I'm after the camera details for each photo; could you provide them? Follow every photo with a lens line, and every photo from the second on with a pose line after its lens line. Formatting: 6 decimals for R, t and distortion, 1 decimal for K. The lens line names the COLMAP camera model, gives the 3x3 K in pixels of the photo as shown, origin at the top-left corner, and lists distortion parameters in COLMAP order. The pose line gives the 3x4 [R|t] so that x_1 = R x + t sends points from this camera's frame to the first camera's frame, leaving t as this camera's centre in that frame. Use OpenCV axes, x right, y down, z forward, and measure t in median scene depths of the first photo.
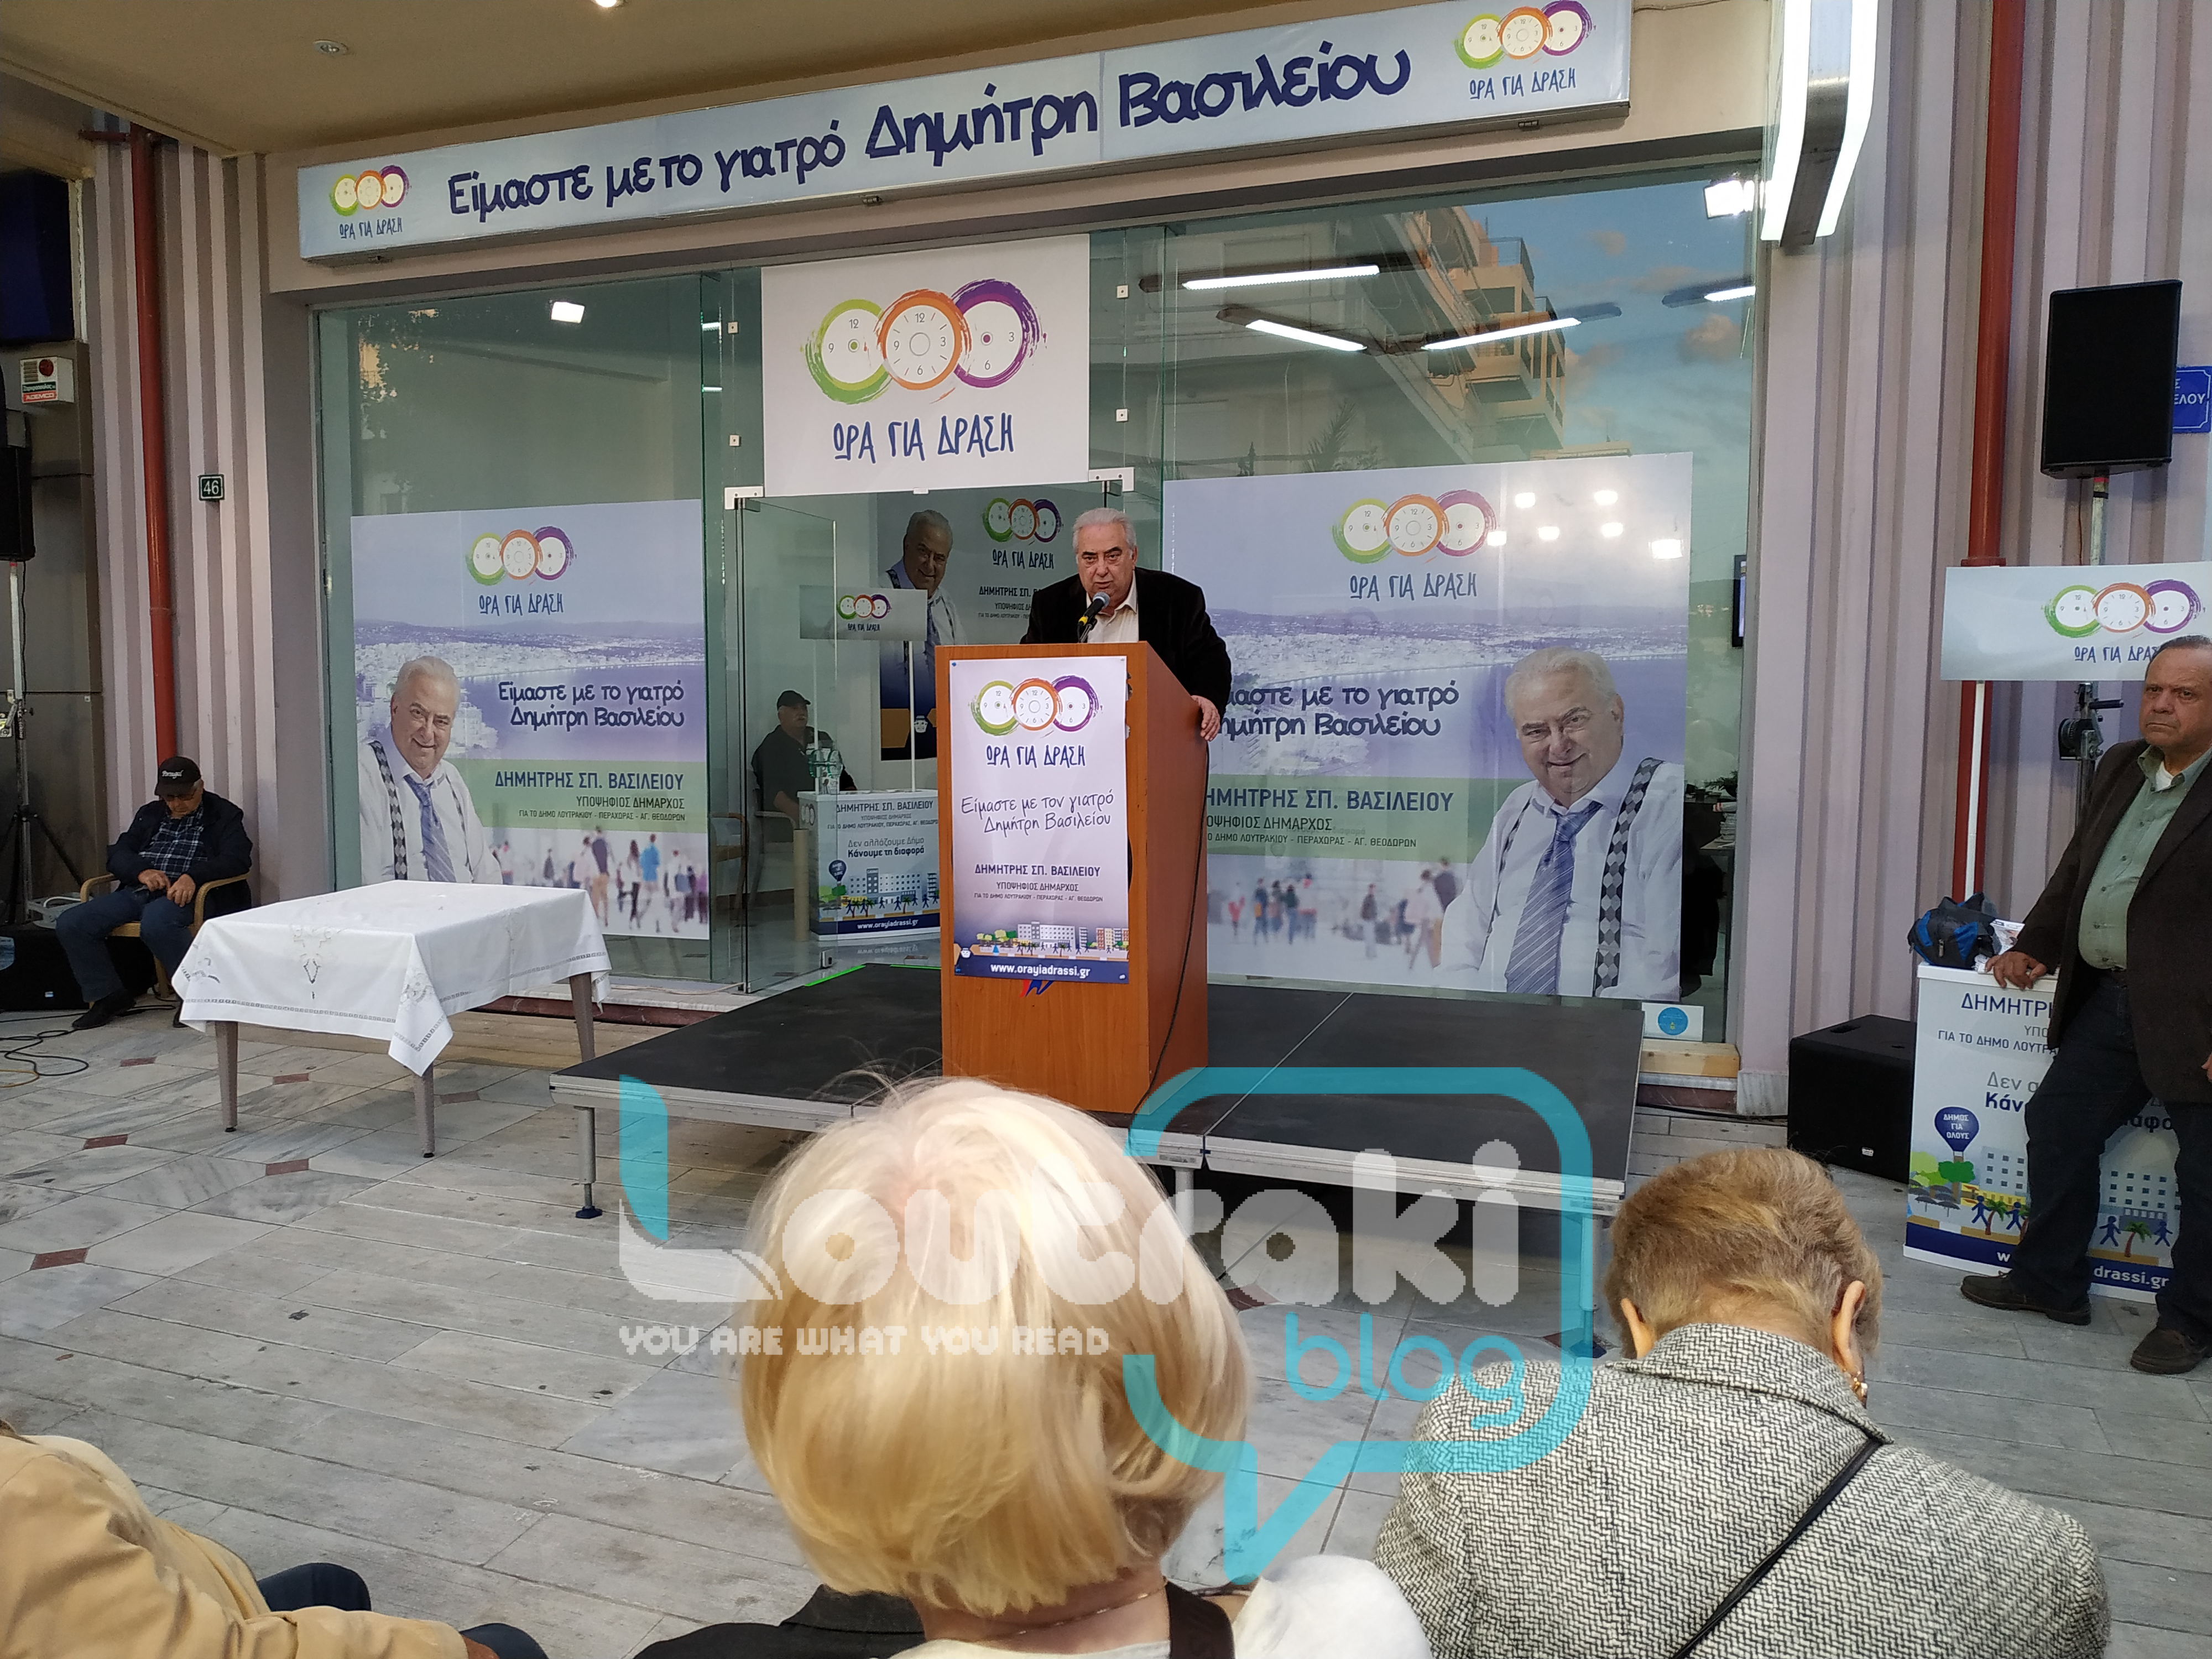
lens RADIAL K [[1706.3, 0, 1013.2], [0, 1706.3, 834.5], [0, 0, 1]] dist [0.018807, -0.003785]
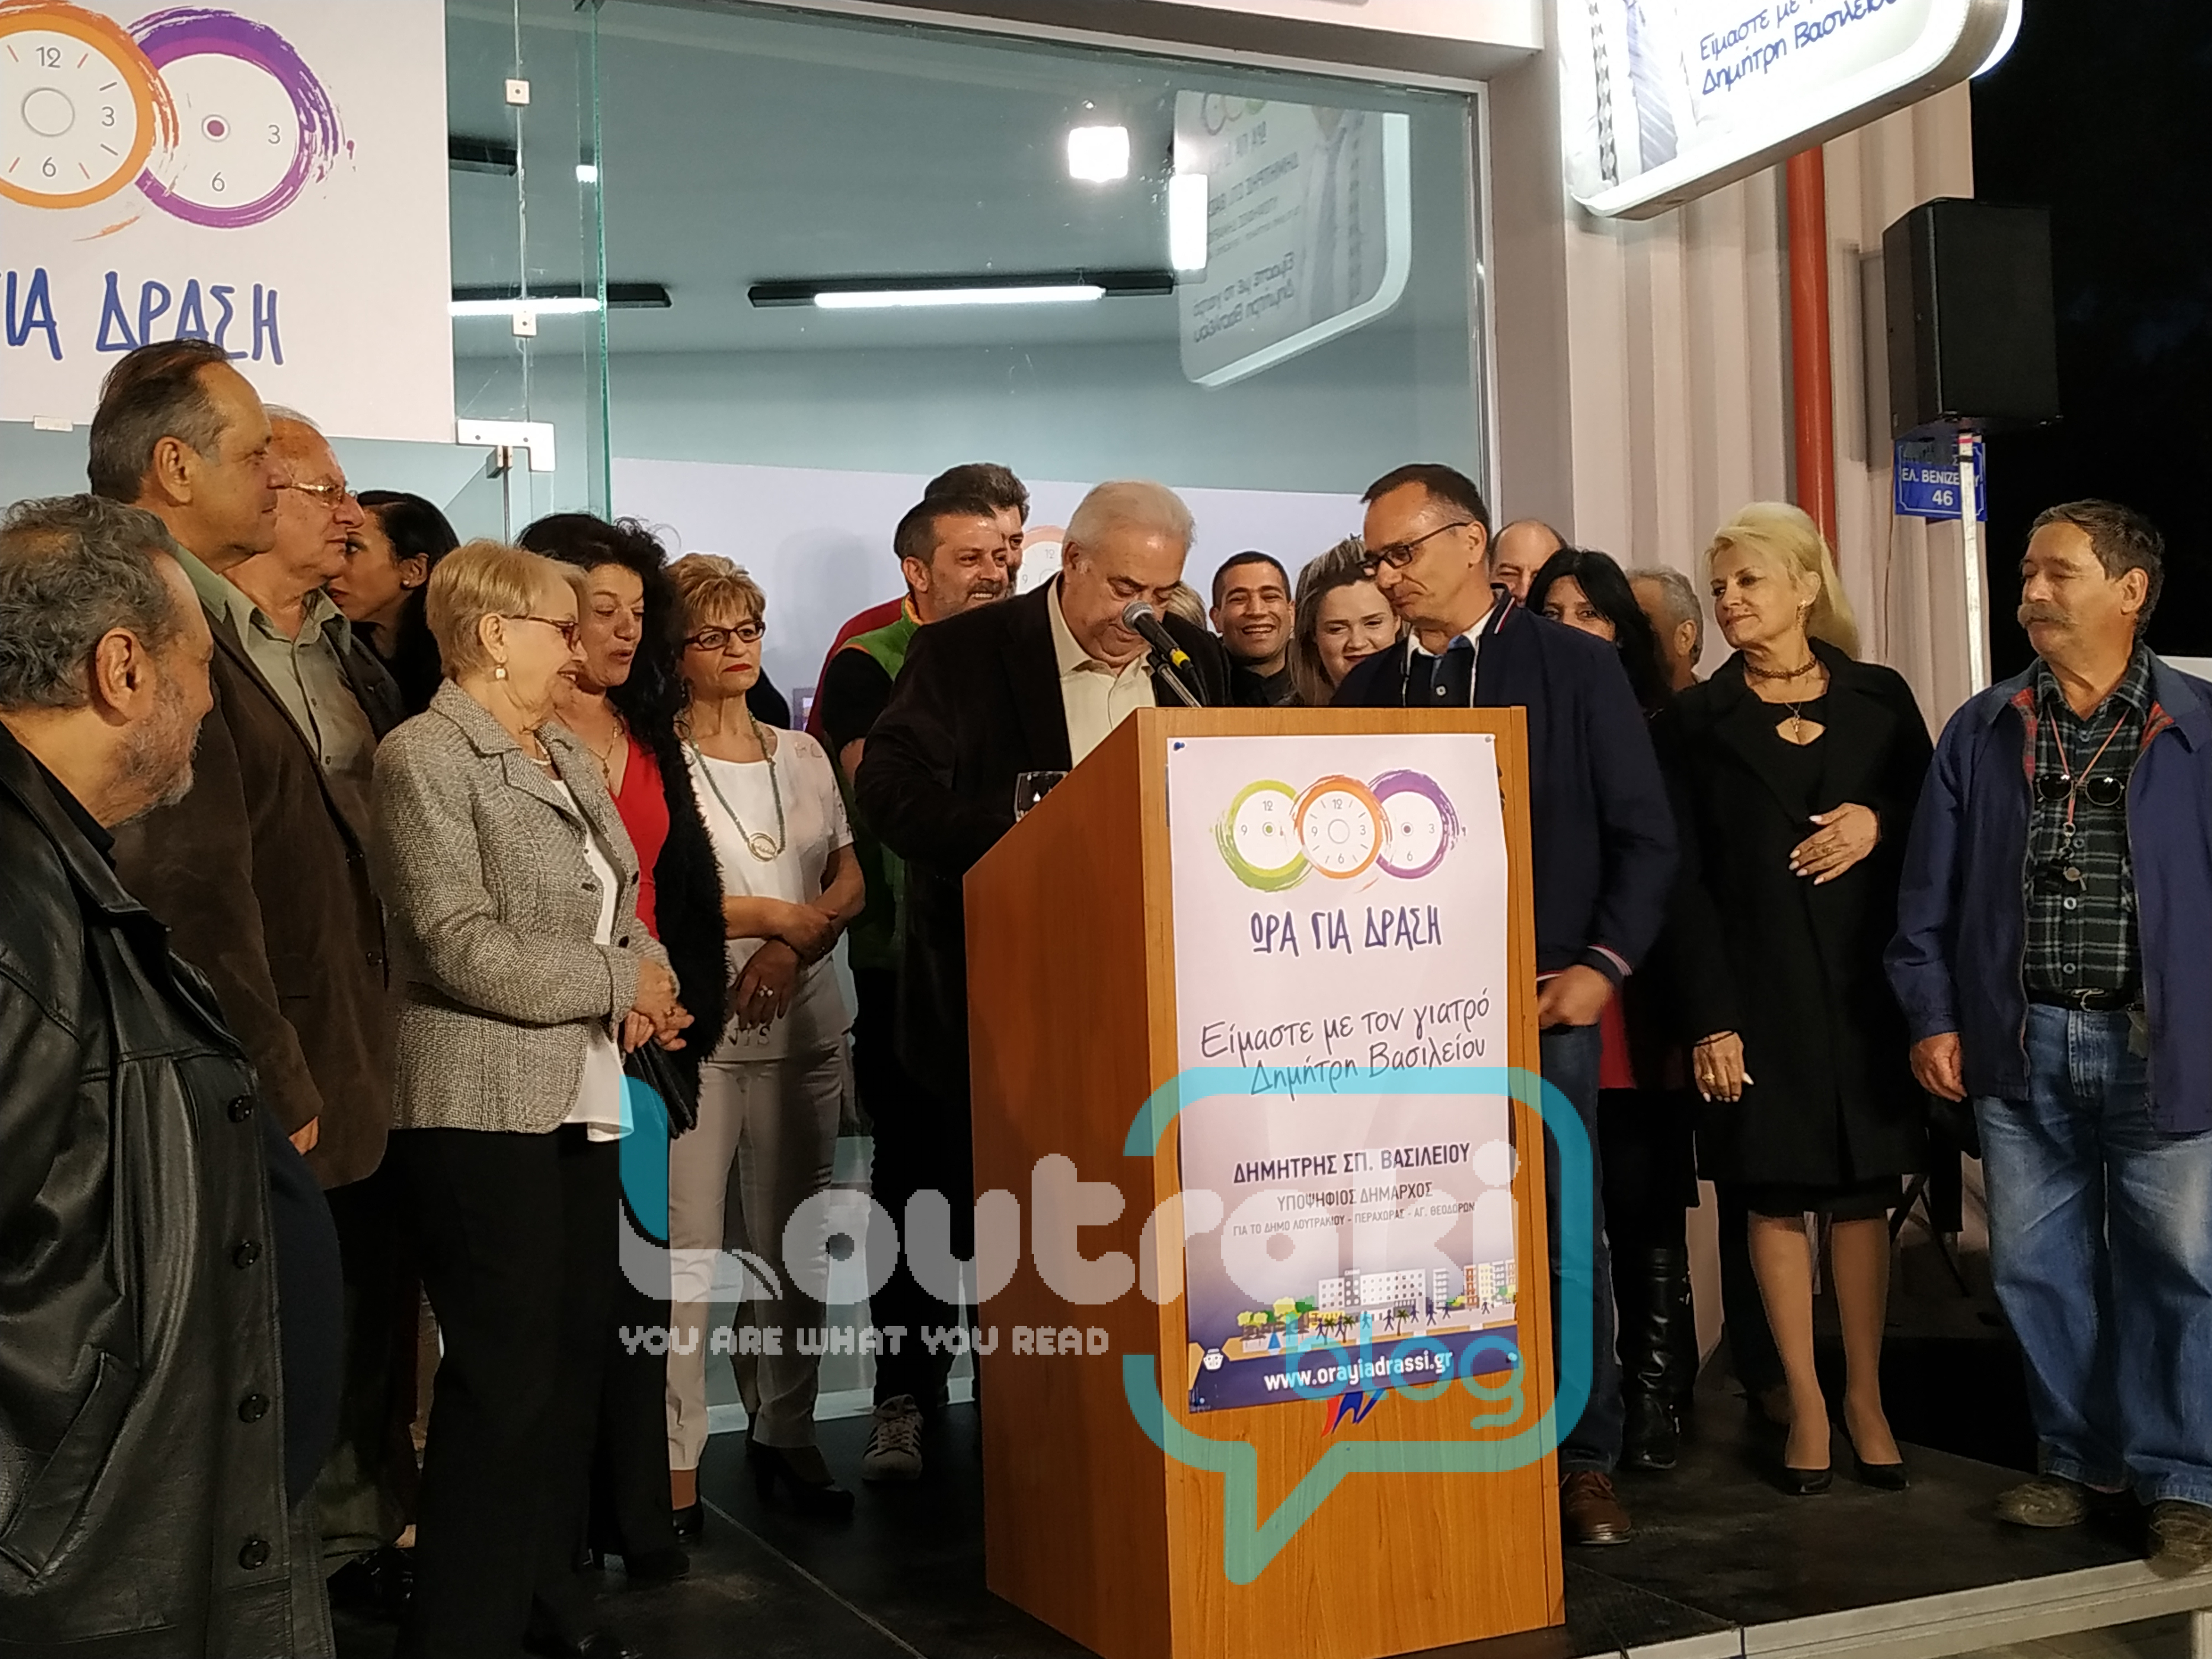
lens RADIAL K [[2670.5, 0, 1111.3], [0, 2670.5, 786.9], [0, 0, 1]] dist [0.033242, -0.085741]
pose [[0.680161, 0.016500, 0.732877, -0.456822], [0.087129, 0.990840, -0.103170, -0.009947], [-0.727867, 0.134027, 0.672493, 0.395460]]
